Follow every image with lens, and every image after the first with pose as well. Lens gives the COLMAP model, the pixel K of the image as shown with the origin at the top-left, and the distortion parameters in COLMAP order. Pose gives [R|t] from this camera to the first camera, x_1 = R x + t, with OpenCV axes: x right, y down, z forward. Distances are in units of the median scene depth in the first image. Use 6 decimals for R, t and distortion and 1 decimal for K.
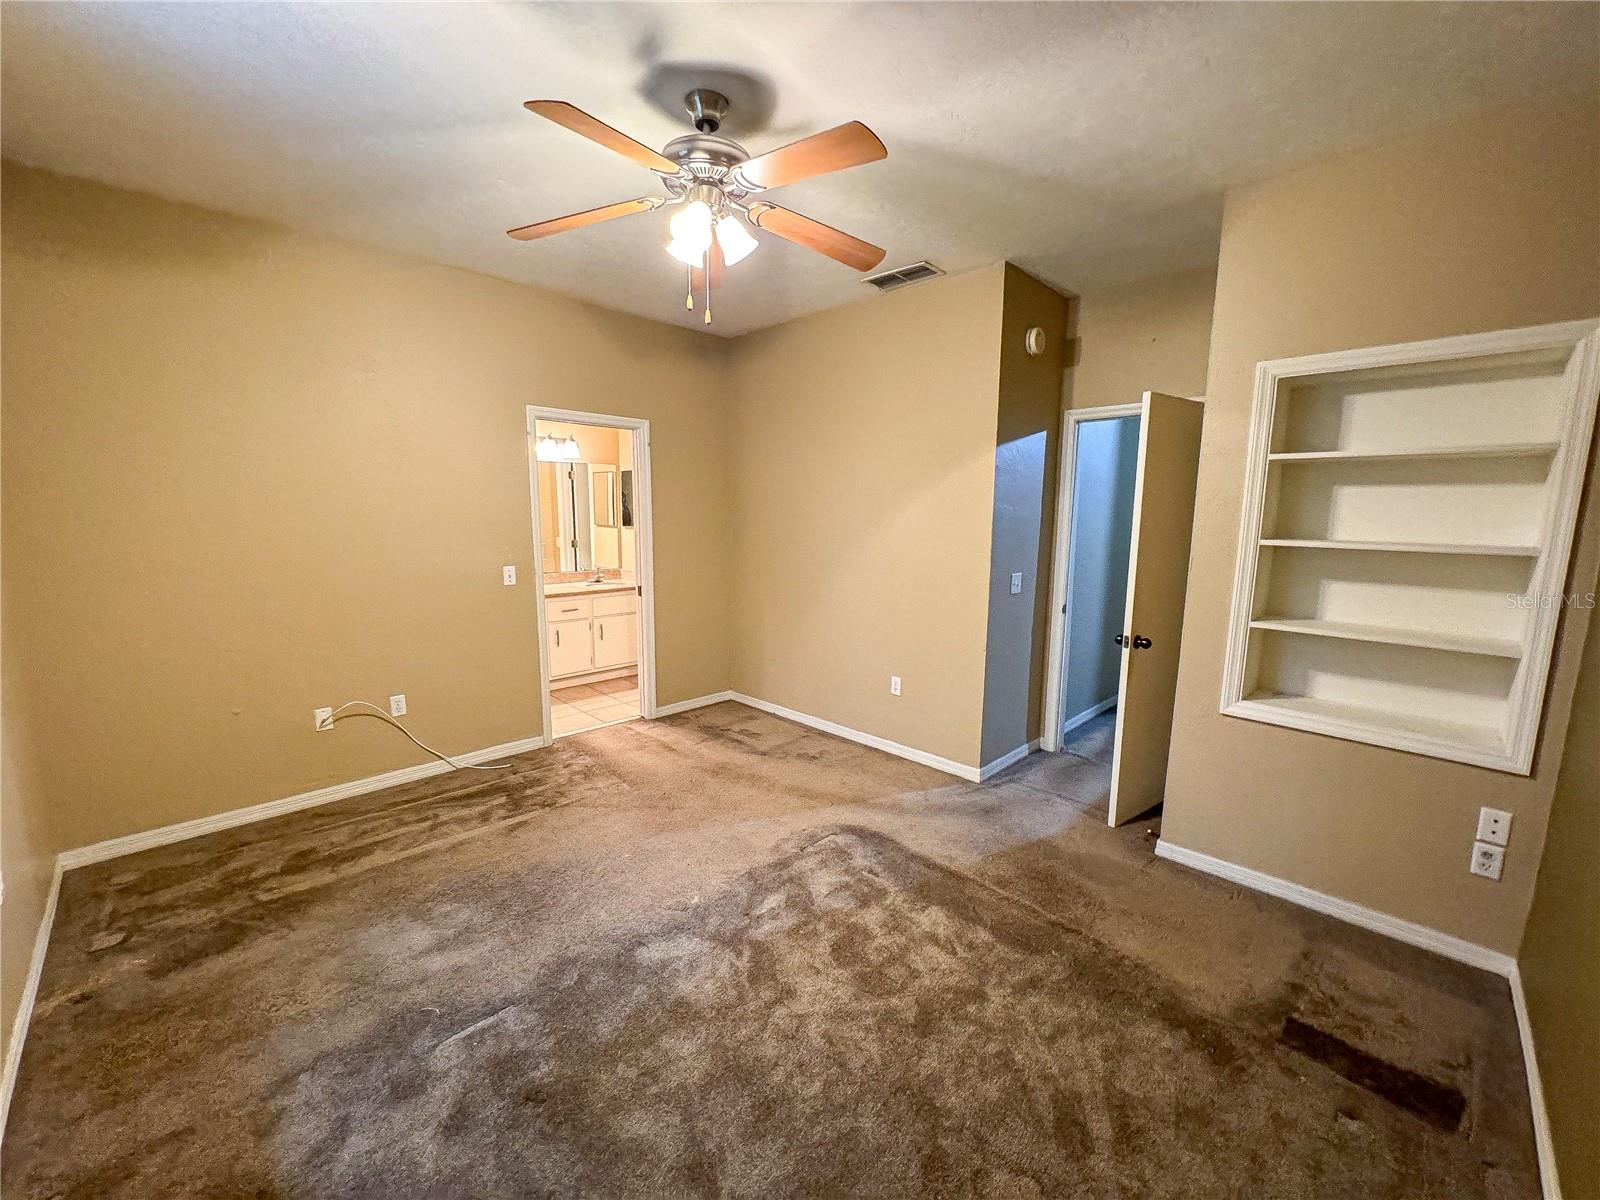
lens RADIAL K [[638.5, 0, 799.7], [0, 638.5, 601.4], [0, 0, 1]] dist [-0.000854, 0.000095]
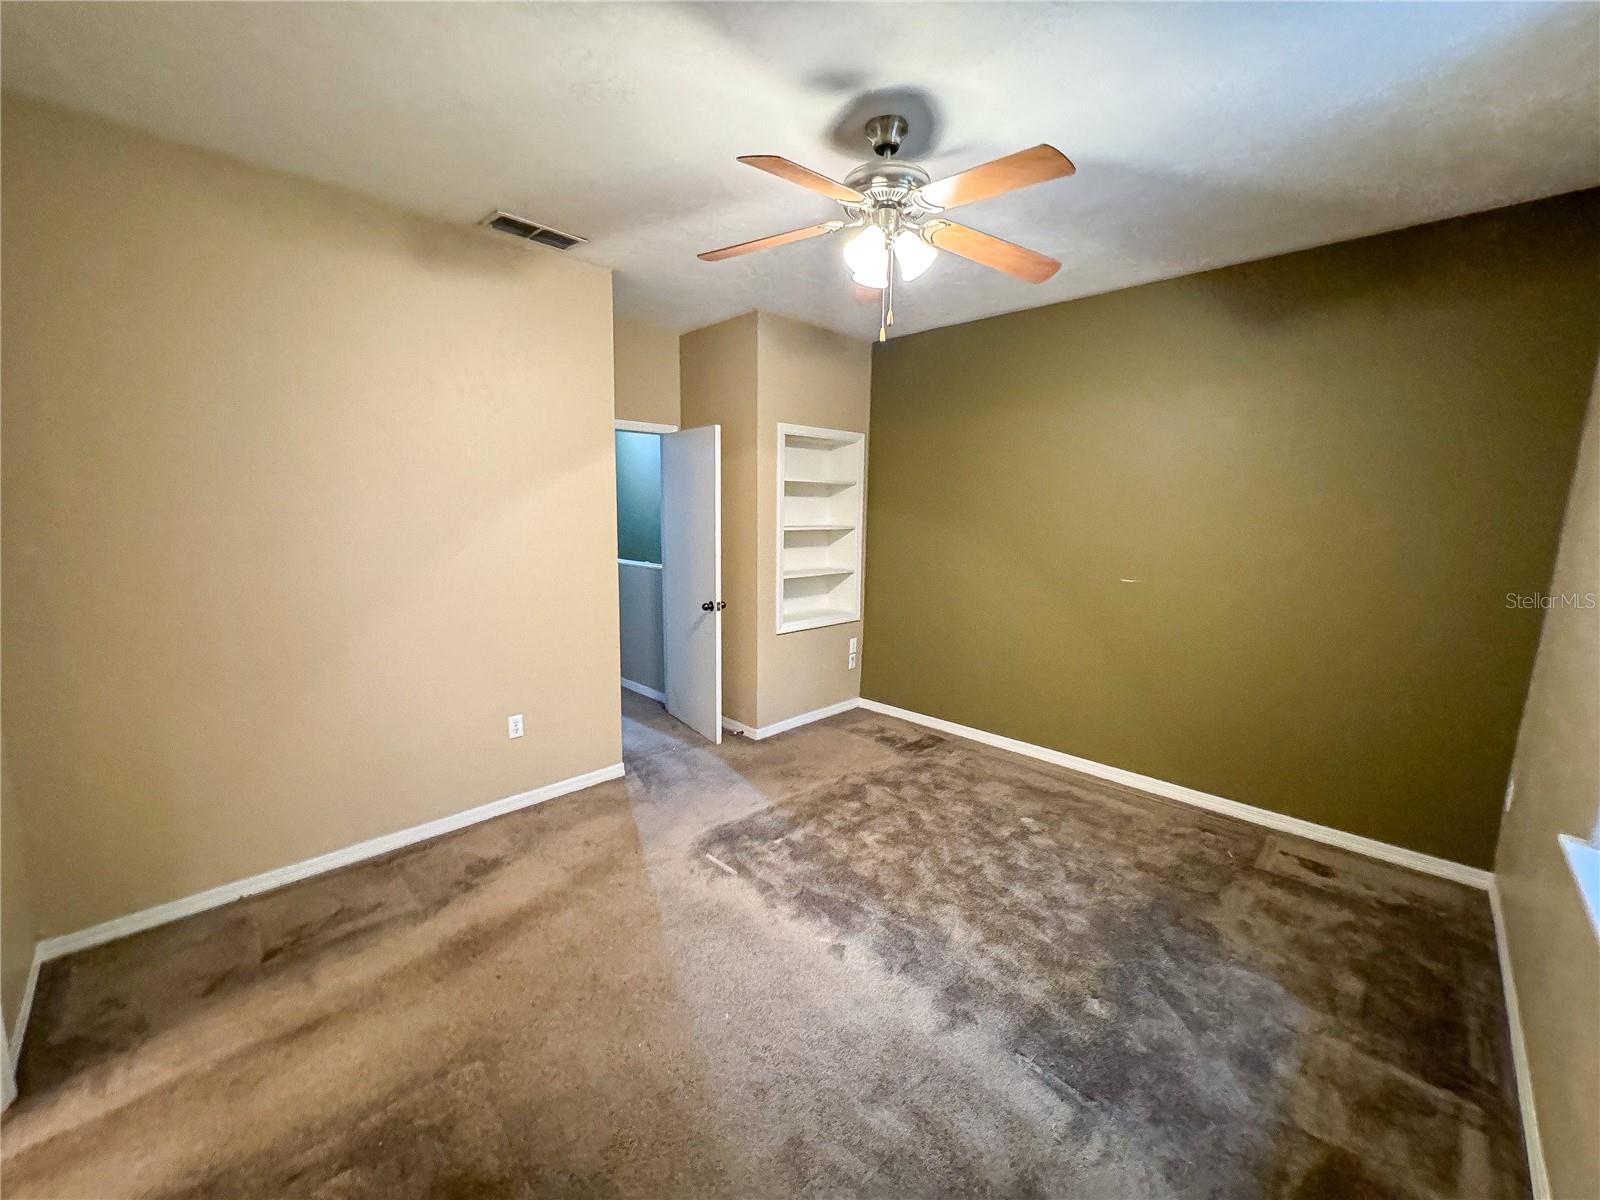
lens RADIAL K [[638.5, 0, 799.7], [0, 638.5, 601.4], [0, 0, 1]] dist [-0.000854, 0.000095]
pose [[-0.003236, -0.147709, 0.989026, -1.164281], [0.141030, 0.979078, 0.146685, -0.170087], [-0.990000, 0.139957, 0.017663, 1.110588]]
